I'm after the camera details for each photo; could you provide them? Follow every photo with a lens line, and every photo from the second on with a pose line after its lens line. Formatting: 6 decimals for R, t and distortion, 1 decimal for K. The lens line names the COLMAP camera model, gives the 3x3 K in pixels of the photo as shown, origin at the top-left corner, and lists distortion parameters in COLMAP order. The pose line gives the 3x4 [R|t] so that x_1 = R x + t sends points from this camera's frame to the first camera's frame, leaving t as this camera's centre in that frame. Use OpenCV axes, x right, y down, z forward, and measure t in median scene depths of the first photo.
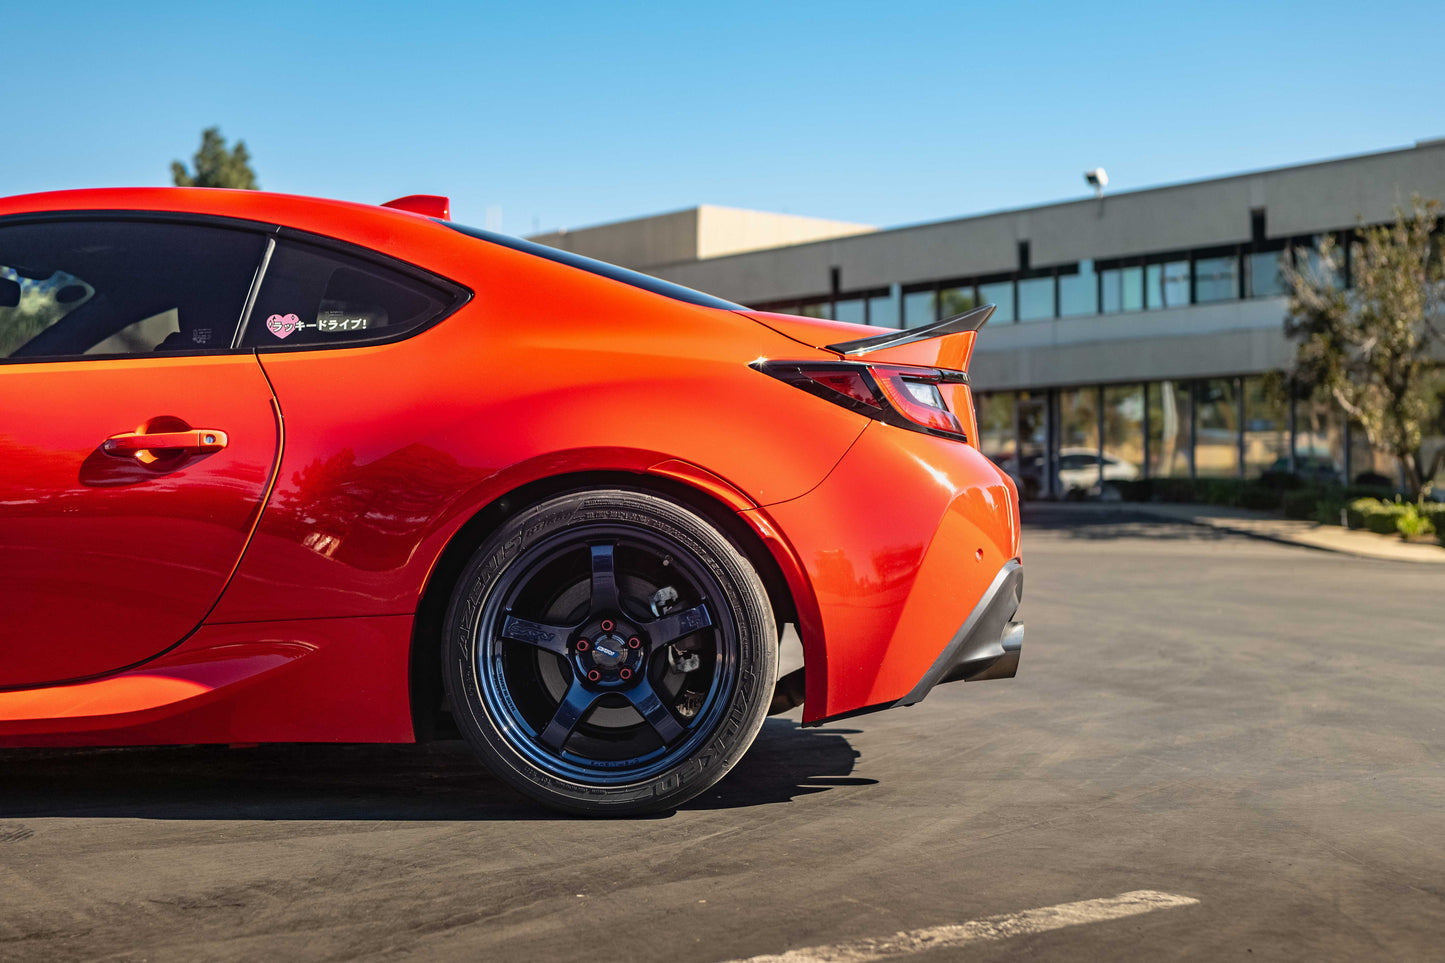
lens RADIAL K [[1954.6, 0, 728.2], [0, 1954.6, 474.0], [0, 0, 1]] dist [0.011818, 0.000000]
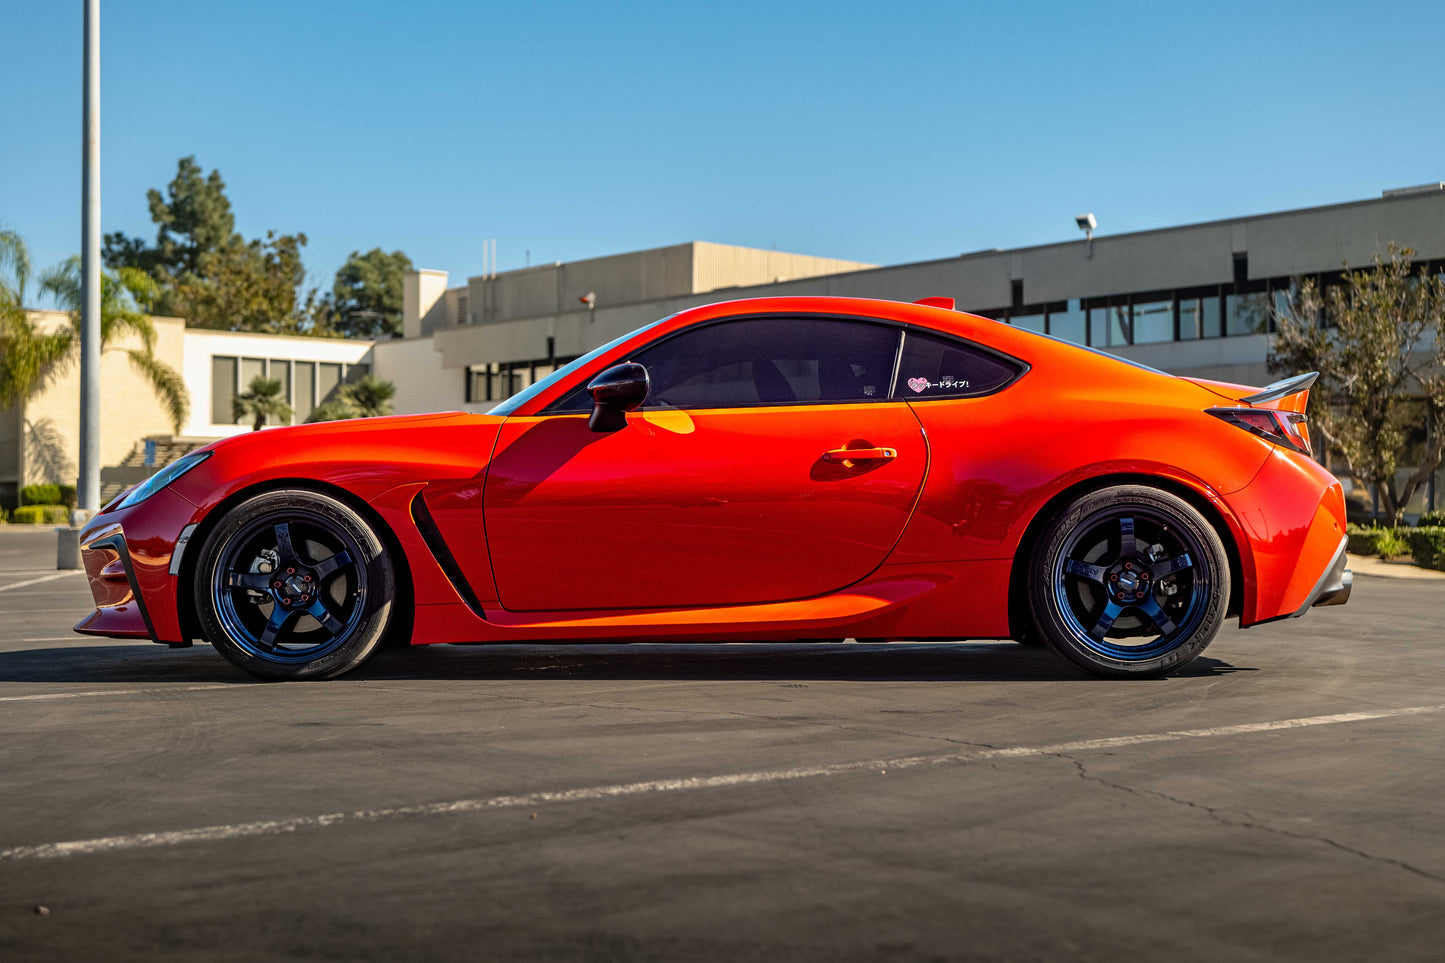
lens RADIAL K [[1954.6, 0, 721.1], [0, 1954.6, 485.6], [0, 0, 1]] dist [0.011818, 0.000000]
pose [[0.999586, 0.005187, 0.028287, -0.435184], [-0.004963, 0.999956, -0.007982, 0.022579], [-0.028327, 0.007838, 0.999568, -0.631612]]
